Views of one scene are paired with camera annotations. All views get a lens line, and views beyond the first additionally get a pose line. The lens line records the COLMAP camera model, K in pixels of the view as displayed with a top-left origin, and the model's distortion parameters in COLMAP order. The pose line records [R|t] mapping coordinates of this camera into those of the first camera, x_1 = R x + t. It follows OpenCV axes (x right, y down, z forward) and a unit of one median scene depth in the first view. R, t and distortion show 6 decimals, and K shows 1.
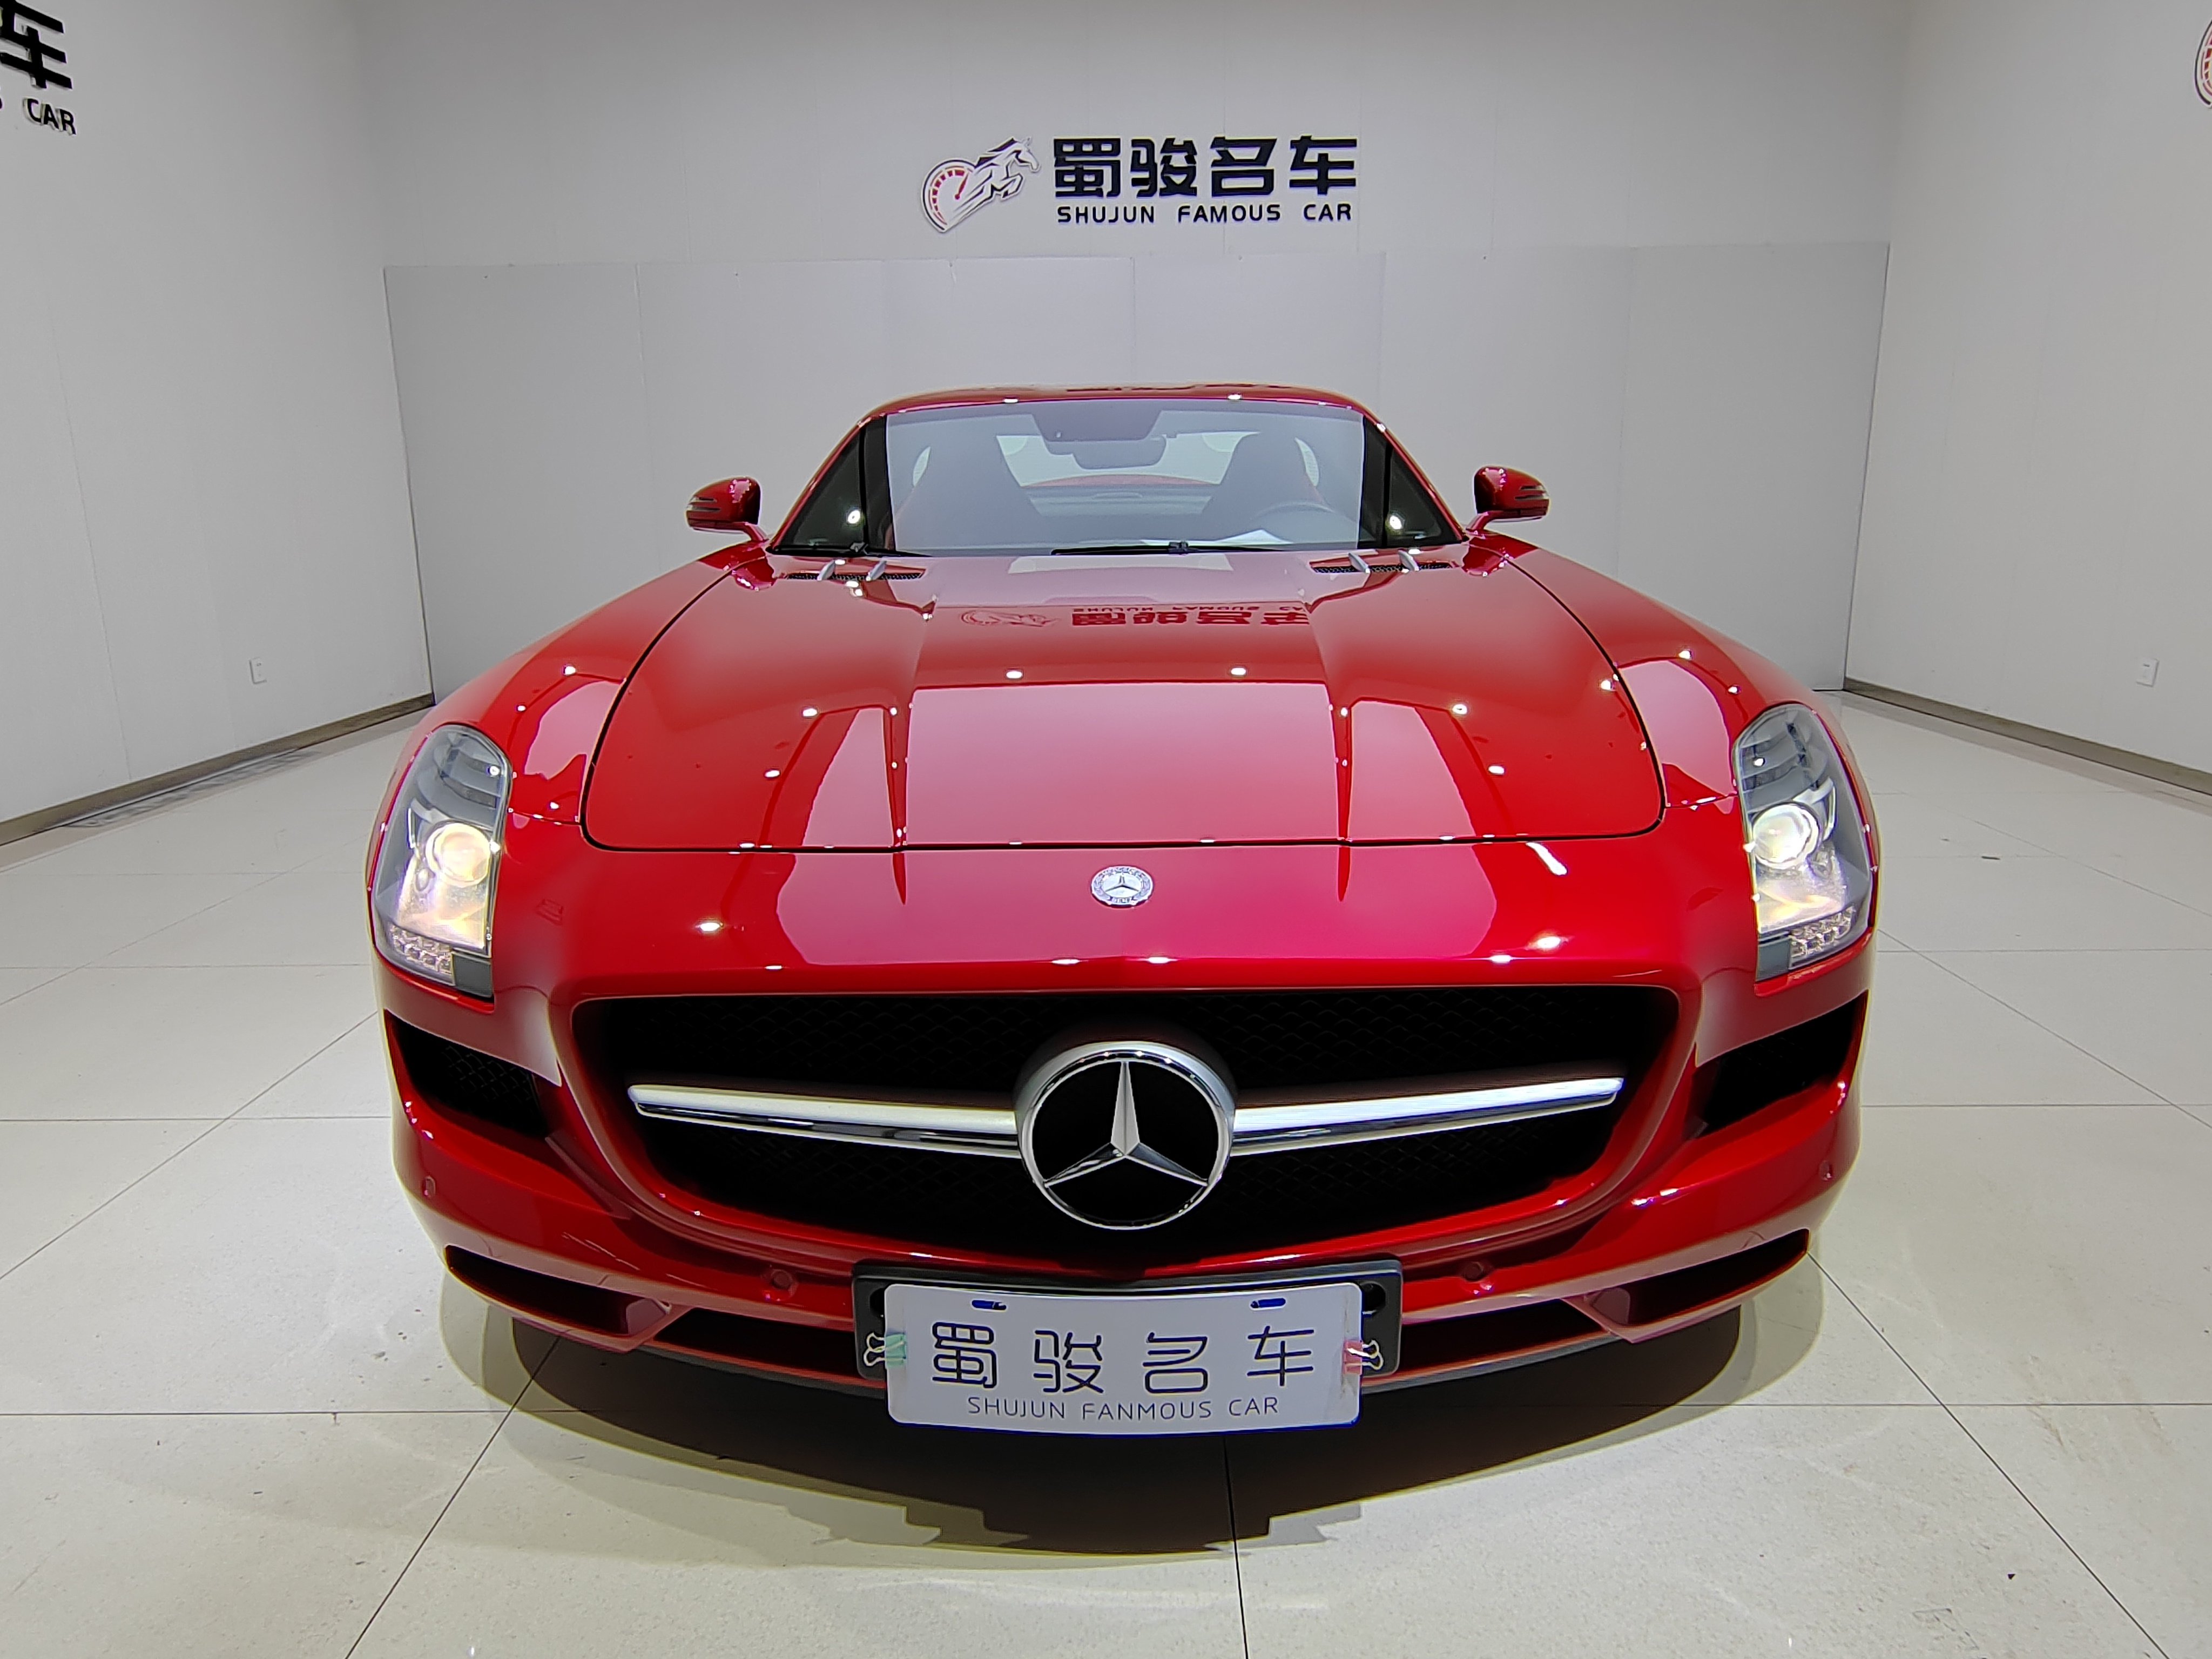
lens RADIAL K [[1465.8, 0, 1117.6], [0, 1465.8, 823.0], [0, 0, 1]] dist [-0.010687, 0.027229]
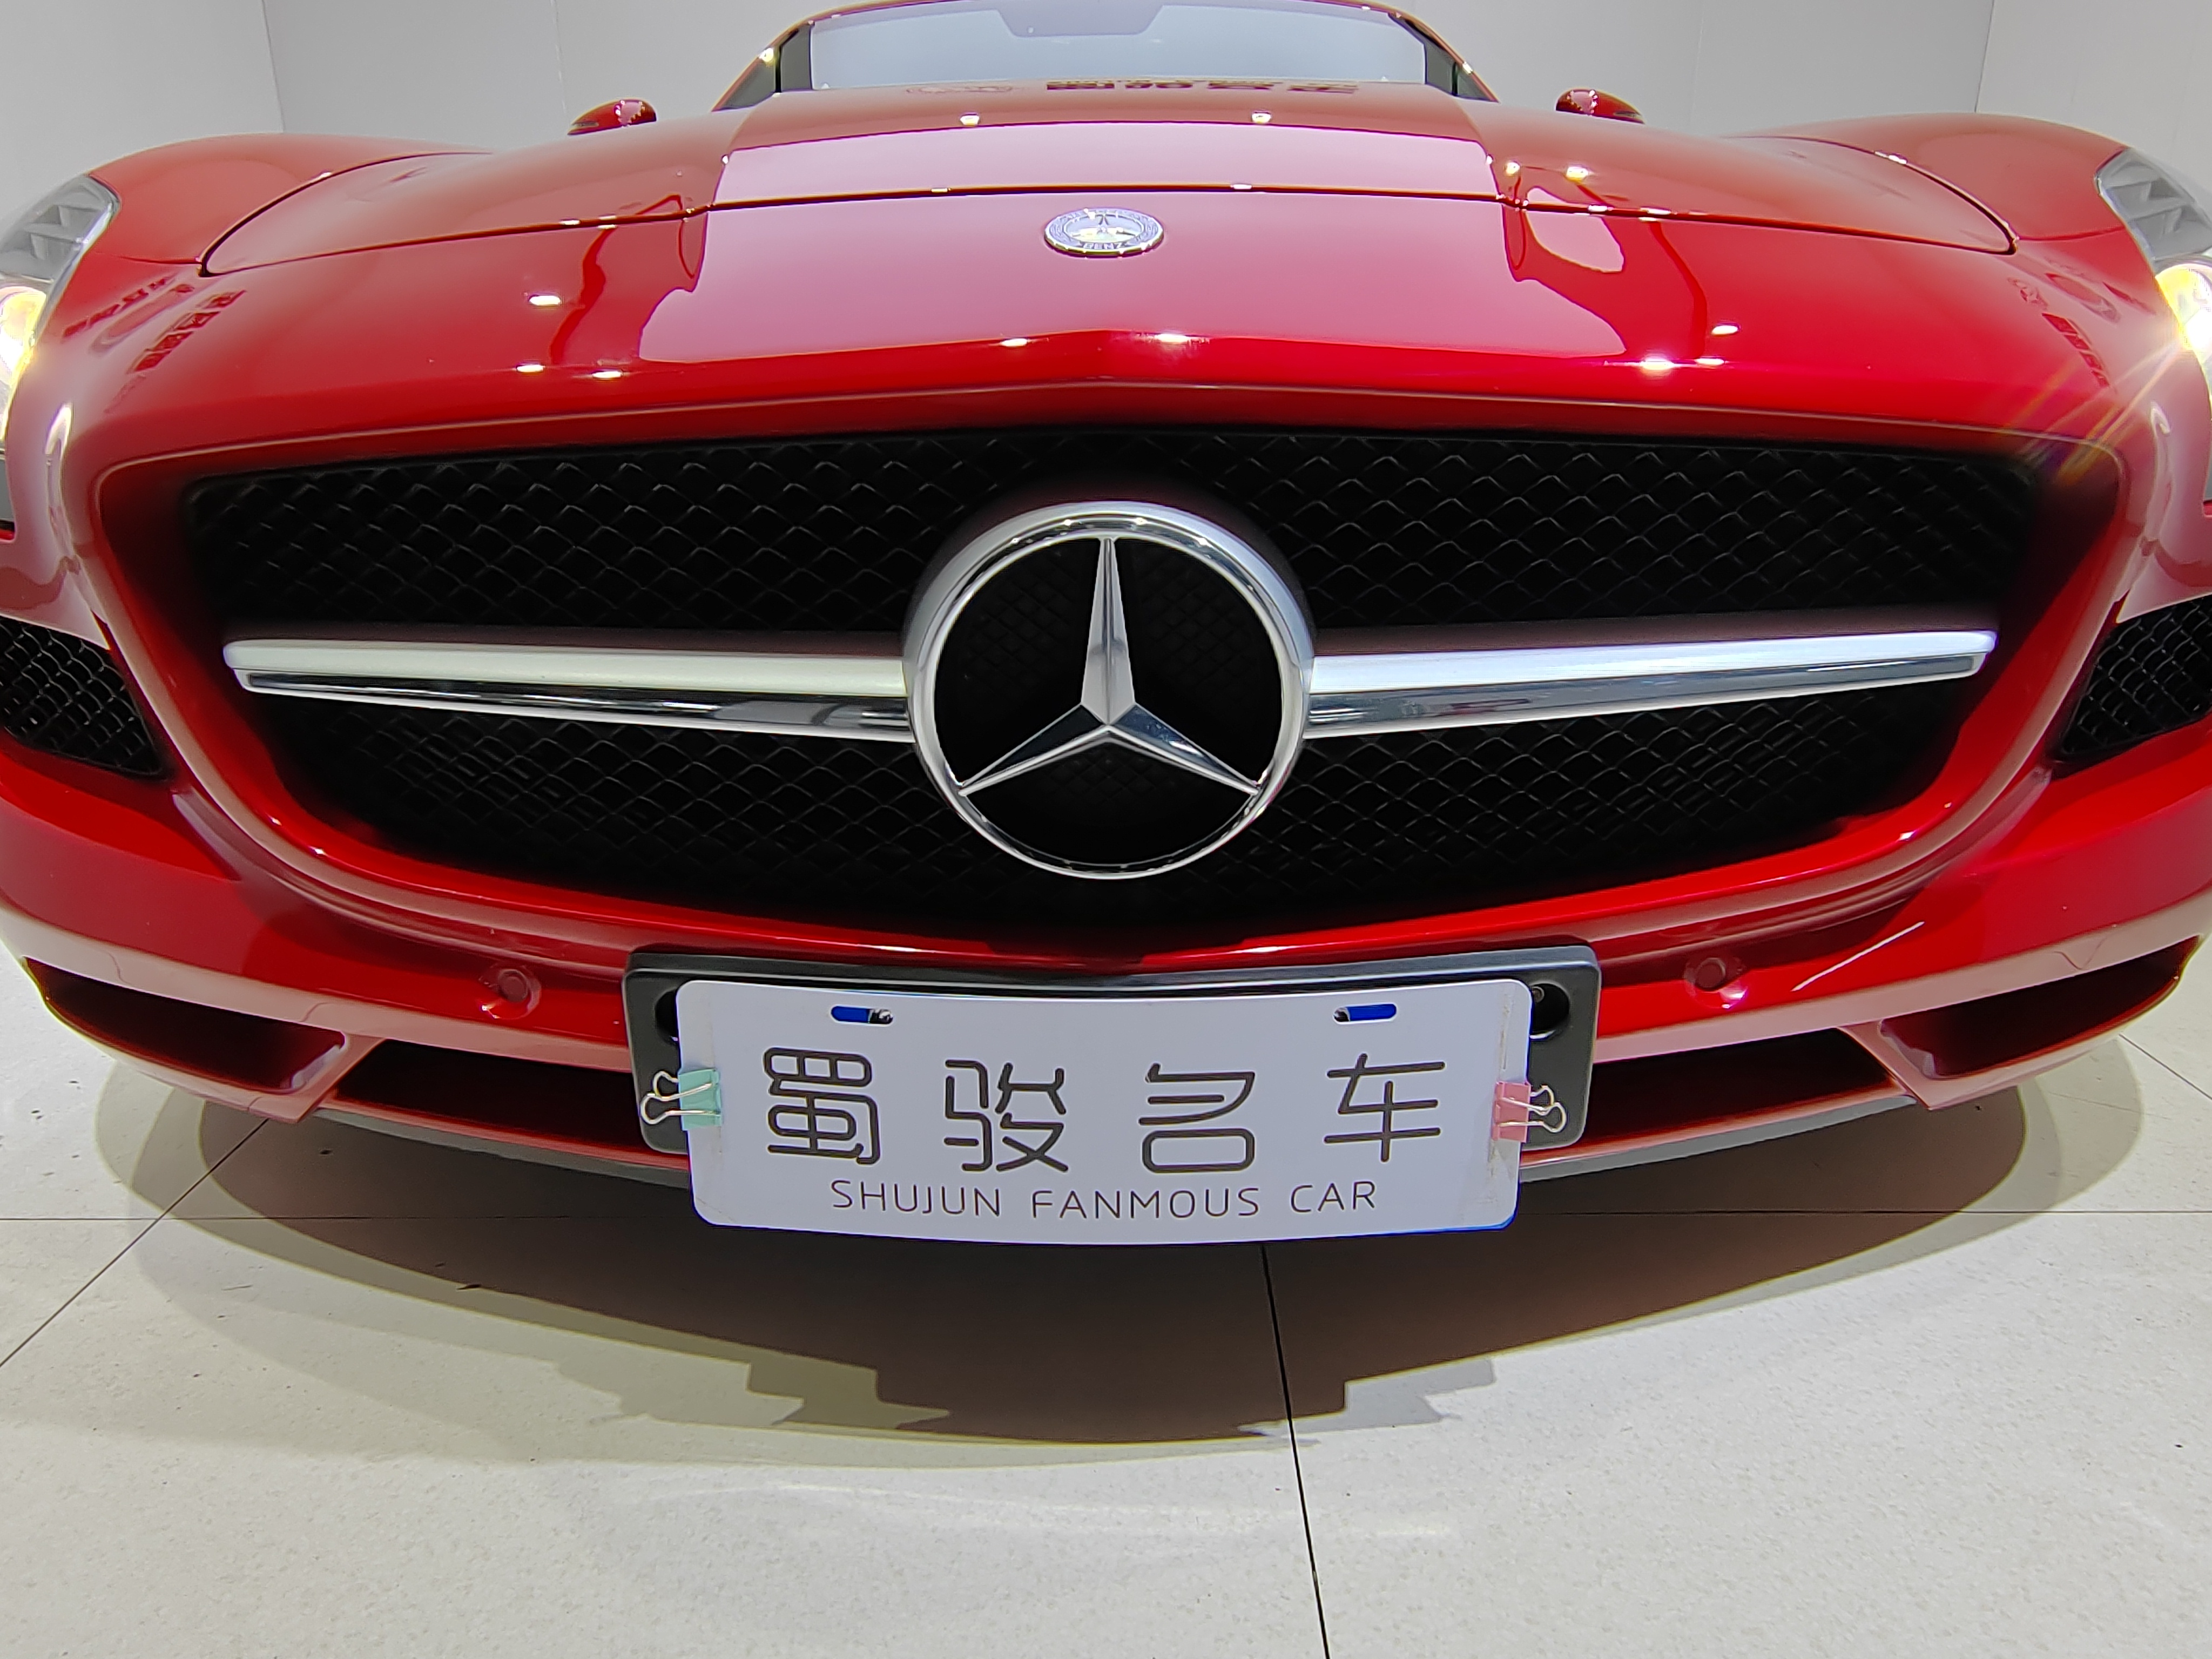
lens RADIAL K [[1434.4, 0, 1106.0], [0, 1434.4, 829.5], [0, 0, 1]] dist [0.005636, -0.000793]
pose [[0.999998, 0.001761, 0.000986, 0.003662], [-0.001843, 0.995937, 0.090035, 0.198972], [-0.000823, -0.090036, 0.995938, 0.441539]]
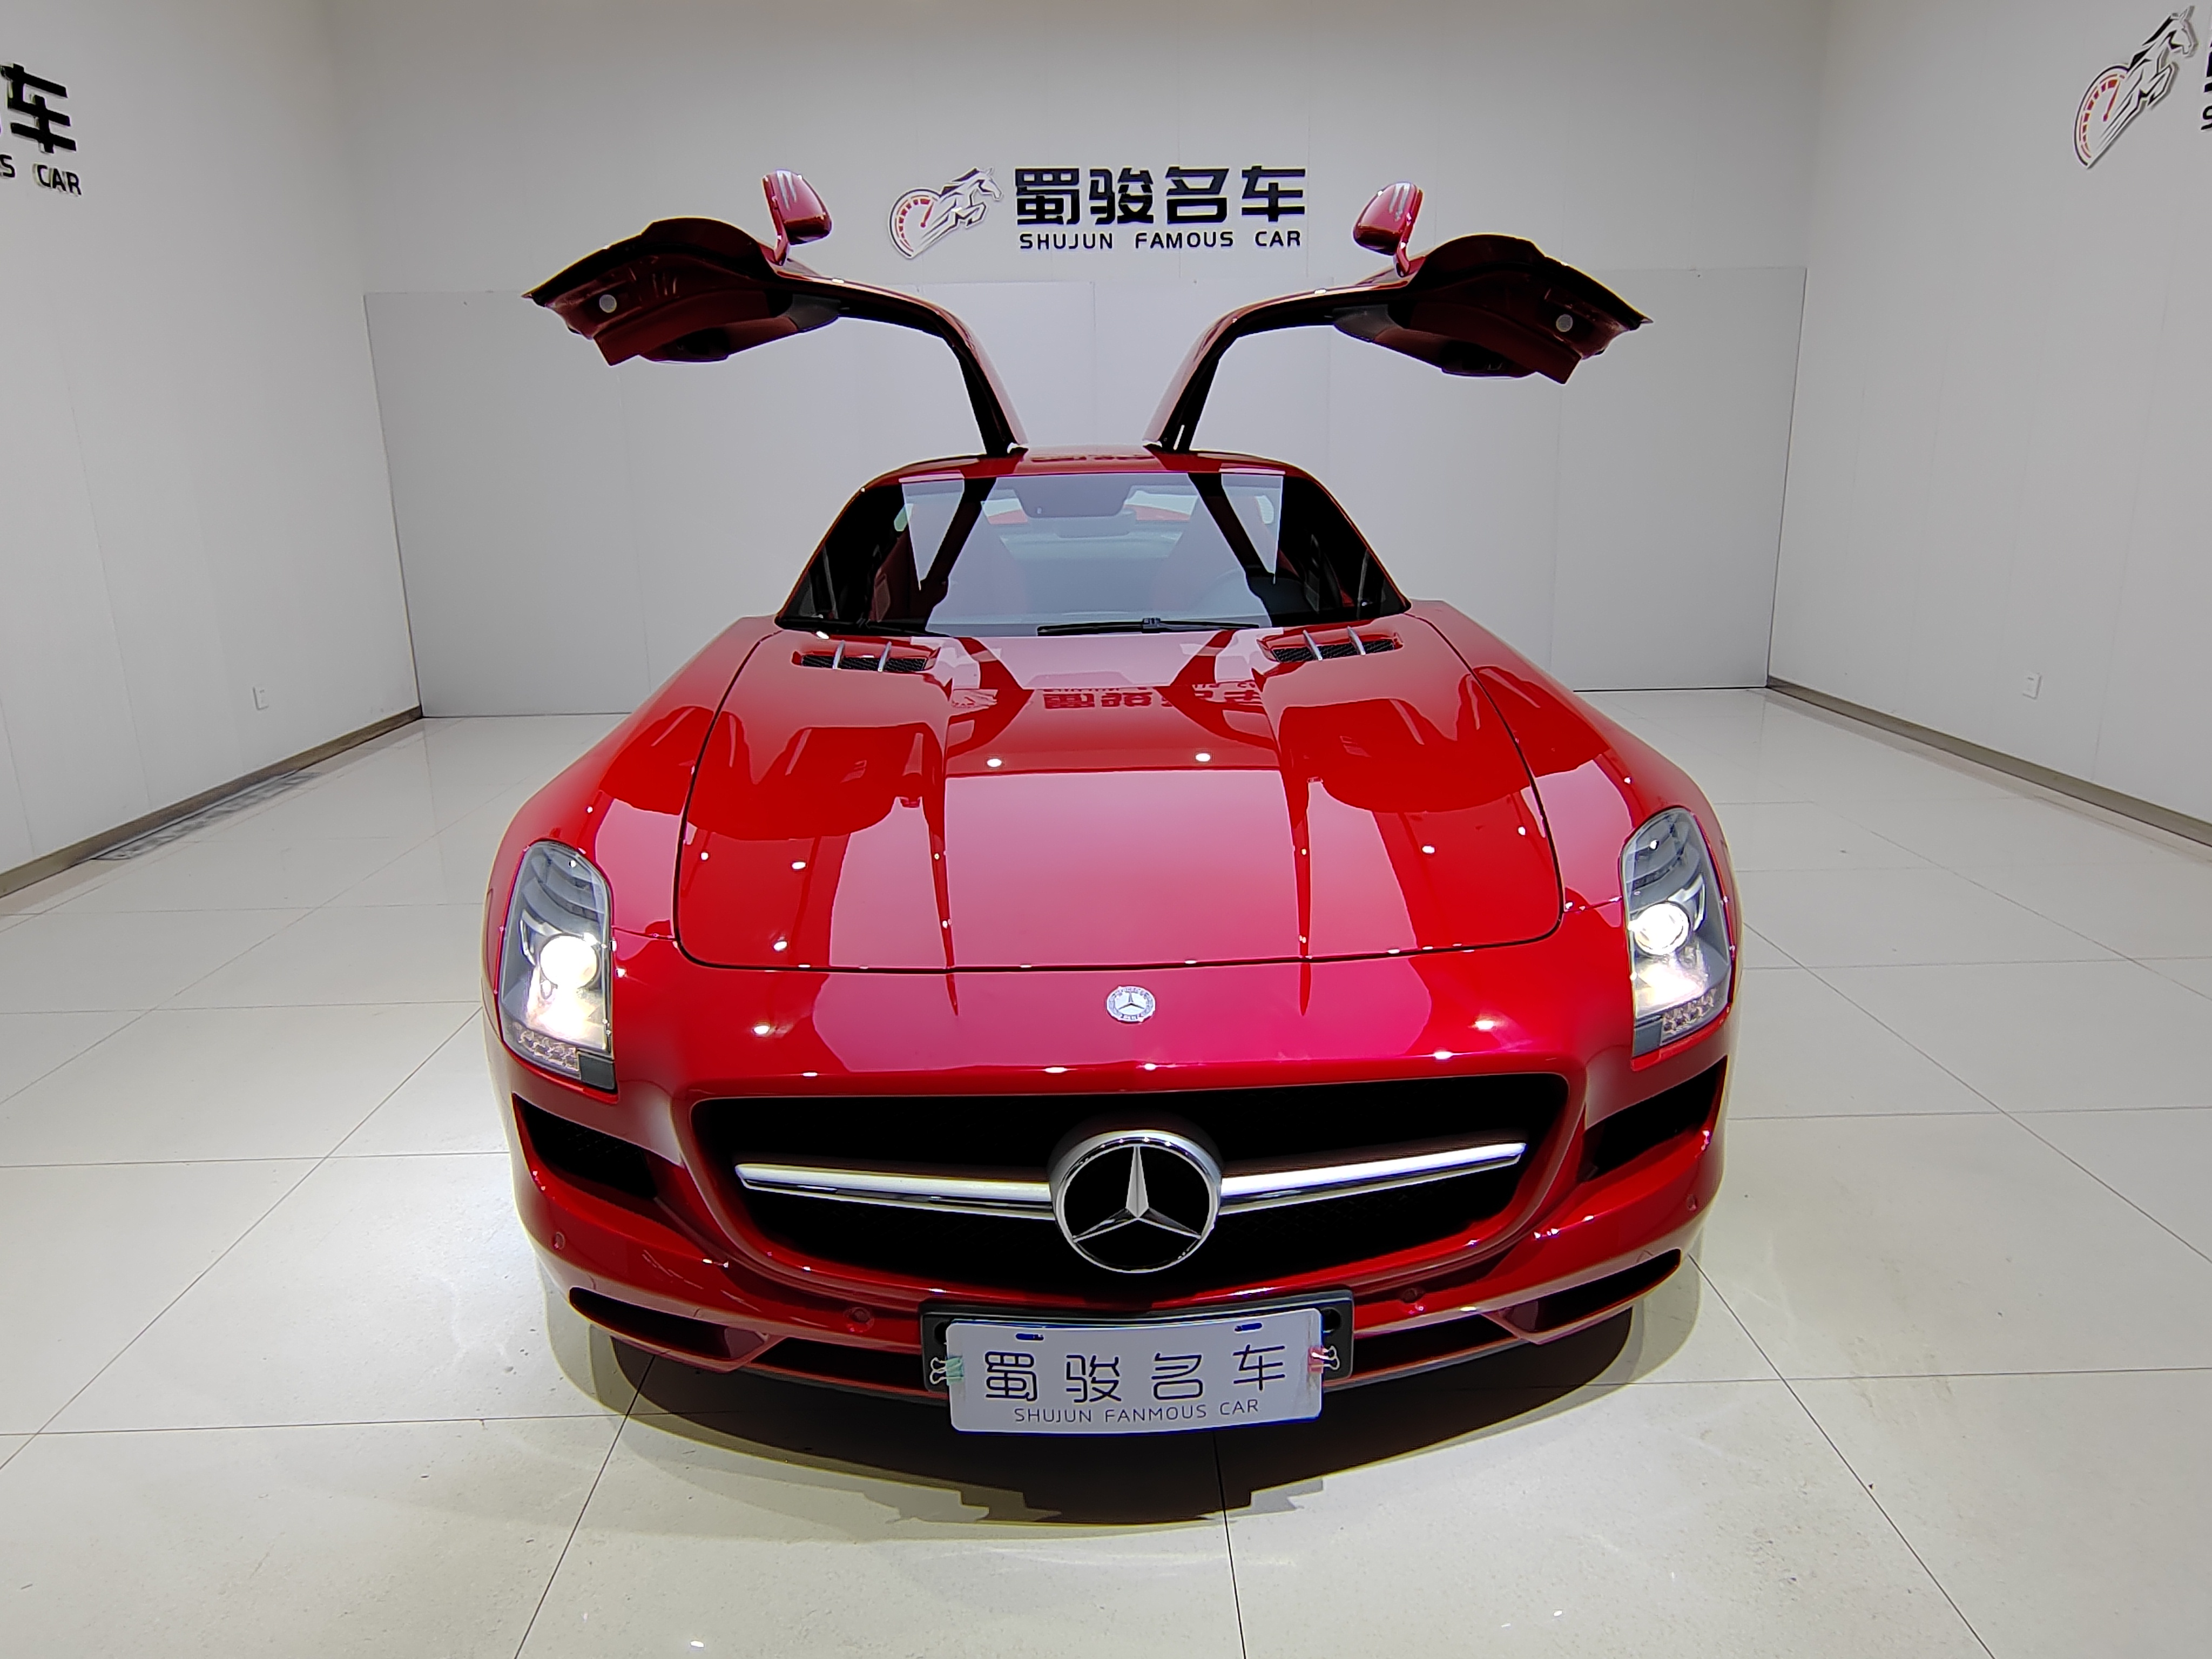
lens RADIAL K [[1465.8, 0, 1117.6], [0, 1465.8, 823.0], [0, 0, 1]] dist [-0.010687, 0.027229]
pose [[0.999425, -0.014071, 0.030846, -0.042799], [0.013182, 0.999498, 0.028822, -0.142563], [-0.031236, -0.028399, 0.999109, -0.245462]]
